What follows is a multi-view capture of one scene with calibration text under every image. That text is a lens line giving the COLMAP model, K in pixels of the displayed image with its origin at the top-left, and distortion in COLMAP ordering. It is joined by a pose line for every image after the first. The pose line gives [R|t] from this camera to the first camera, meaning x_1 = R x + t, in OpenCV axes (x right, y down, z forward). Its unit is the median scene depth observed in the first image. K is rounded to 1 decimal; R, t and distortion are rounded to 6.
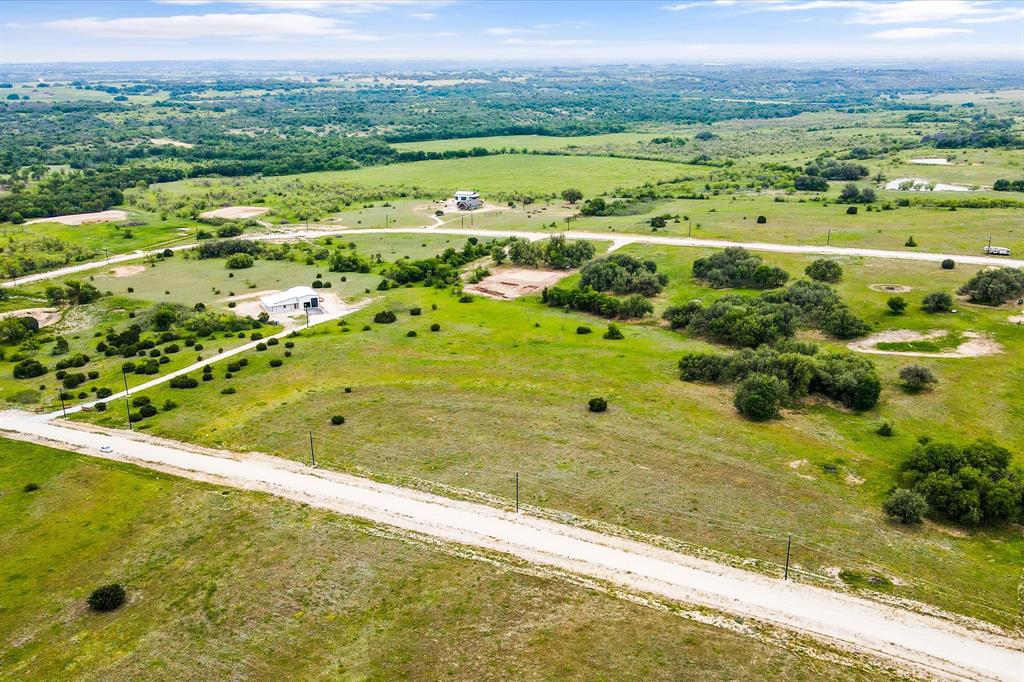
lens RADIAL K [[920.6, 0, 512.0], [0, 920.6, 341.0], [0, 0, 1]] dist [-0.014351, 0.072481]
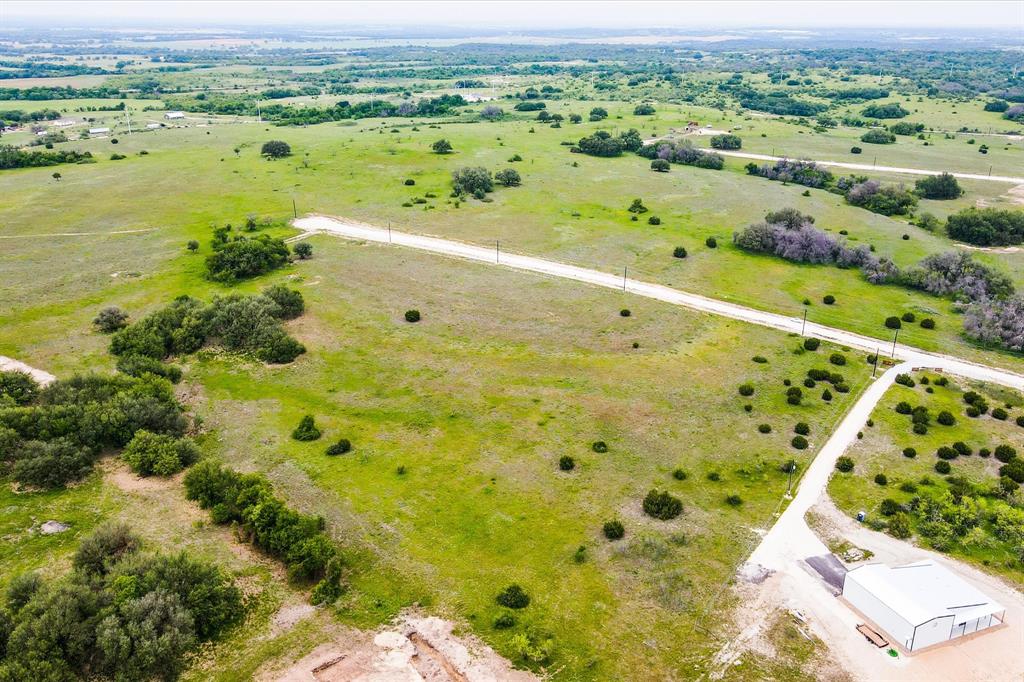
lens RADIAL K [[896.6, 0, 512.0], [0, 896.6, 341.0], [0, 0, 1]] dist [-0.008202, 0.054153]
pose [[-0.997055, -0.023065, 0.073145, -0.059414], [0.025922, 0.796236, 0.604431, -0.300610], [-0.072182, 0.604547, -0.793292, 0.960014]]
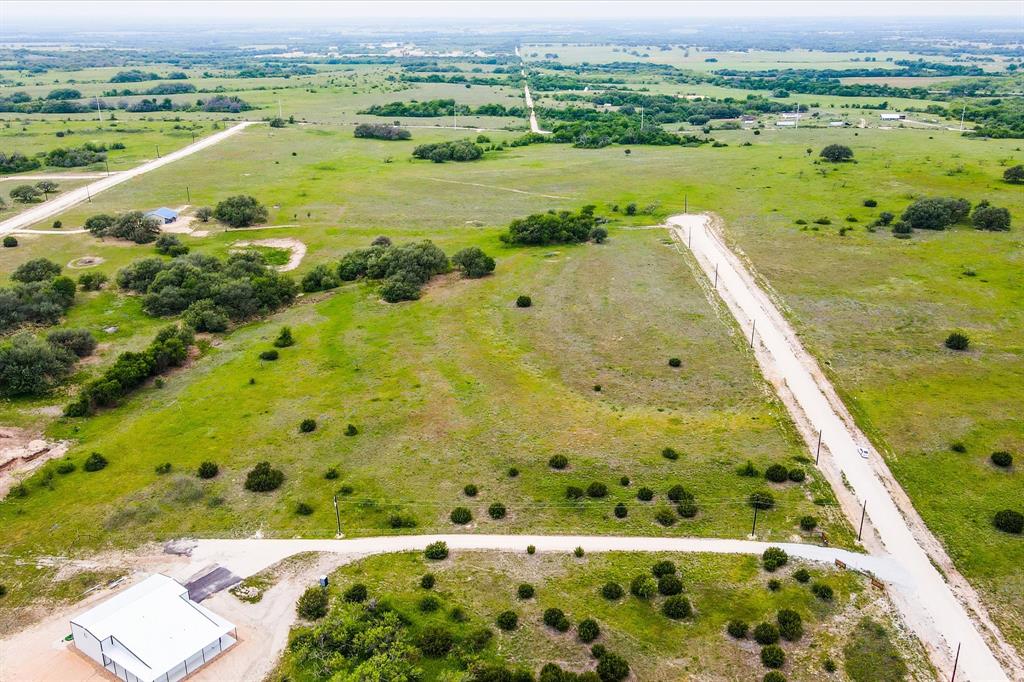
lens RADIAL K [[871.7, 0, 497.6], [0, 871.7, 375.3], [0, 0, 1]] dist [0.022632, 0.002937]
pose [[-0.463418, -0.325972, 0.824006, -0.443244], [0.271989, 0.832673, 0.482366, -0.211256], [-0.843366, 0.447658, -0.297215, 0.706334]]
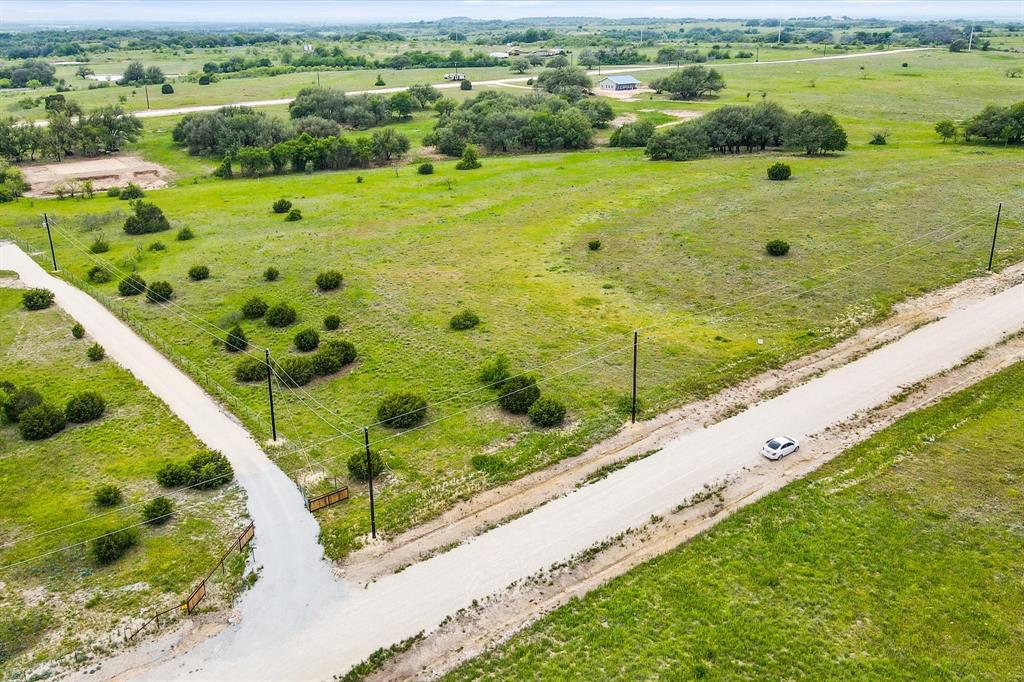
lens RADIAL K [[920.6, 0, 512.0], [0, 920.6, 341.0], [0, 0, 1]] dist [-0.014351, 0.072481]
pose [[0.394531, -0.299938, 0.868552, -0.354556], [0.274982, 0.940448, 0.199858, -0.007151], [-0.876772, 0.159986, 0.453514, 0.429991]]
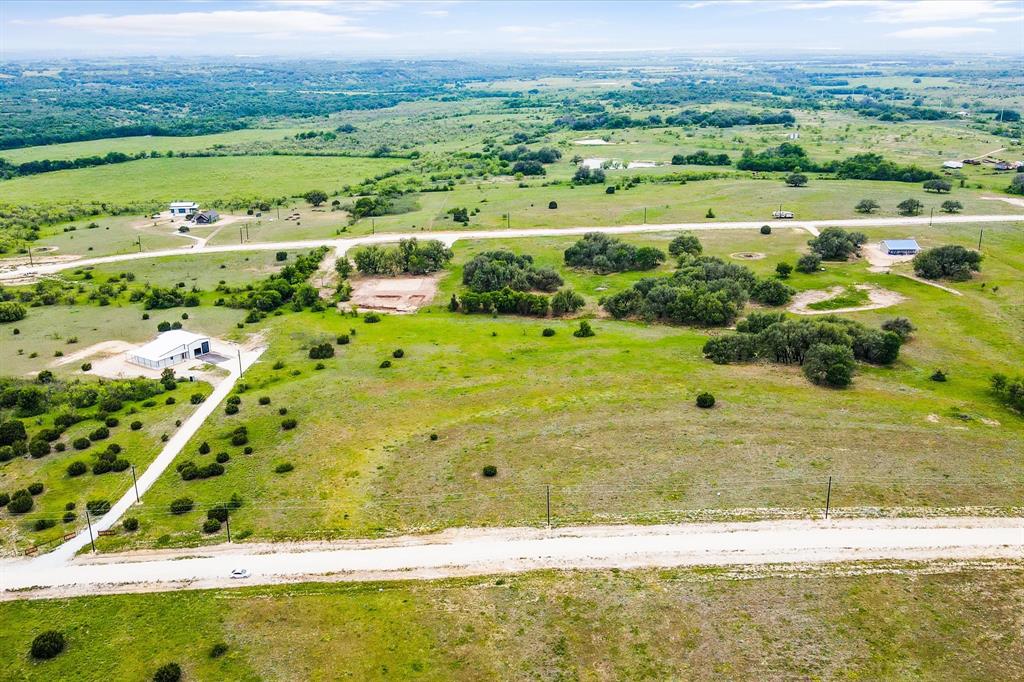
lens RADIAL K [[929.5, 0, 516.0], [0, 929.5, 336.9], [0, 0, 1]] dist [-0.006544, 0.060511]
pose [[0.878180, -0.145186, 0.455763, -0.259391], [0.144588, 0.988822, 0.036399, -0.030982], [-0.455954, 0.033933, 0.889356, 0.104450]]
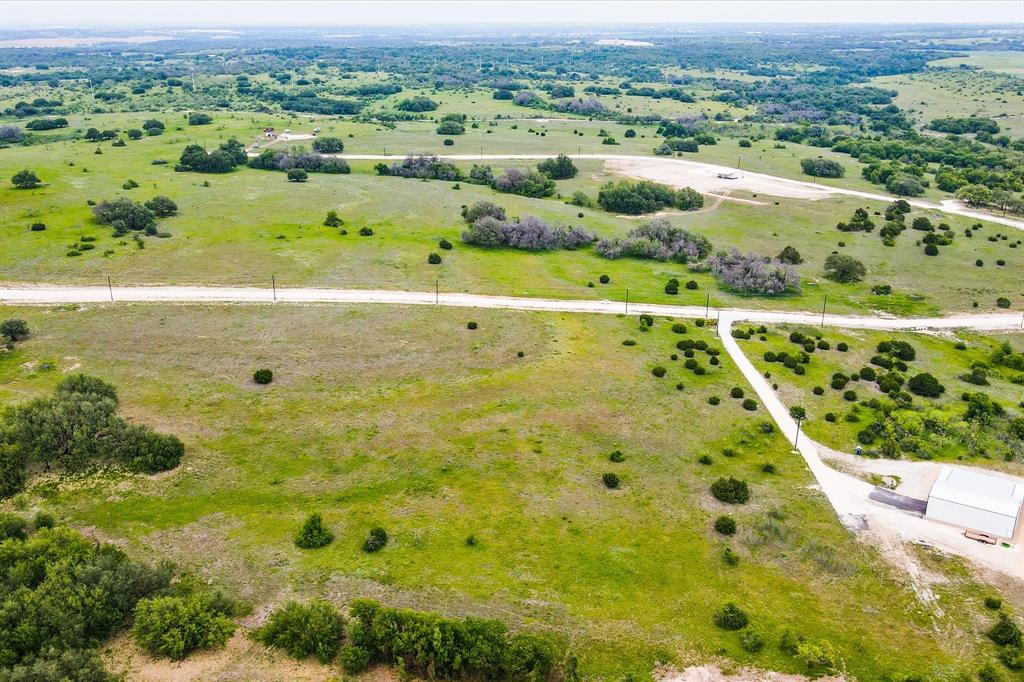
lens RADIAL K [[920.6, 0, 512.0], [0, 920.6, 341.0], [0, 0, 1]] dist [-0.014351, 0.072481]
pose [[-0.867943, 0.178901, -0.463324, 0.157063], [-0.135346, 0.812370, 0.567219, -0.281257], [0.477866, 0.555023, -0.680877, 0.887987]]
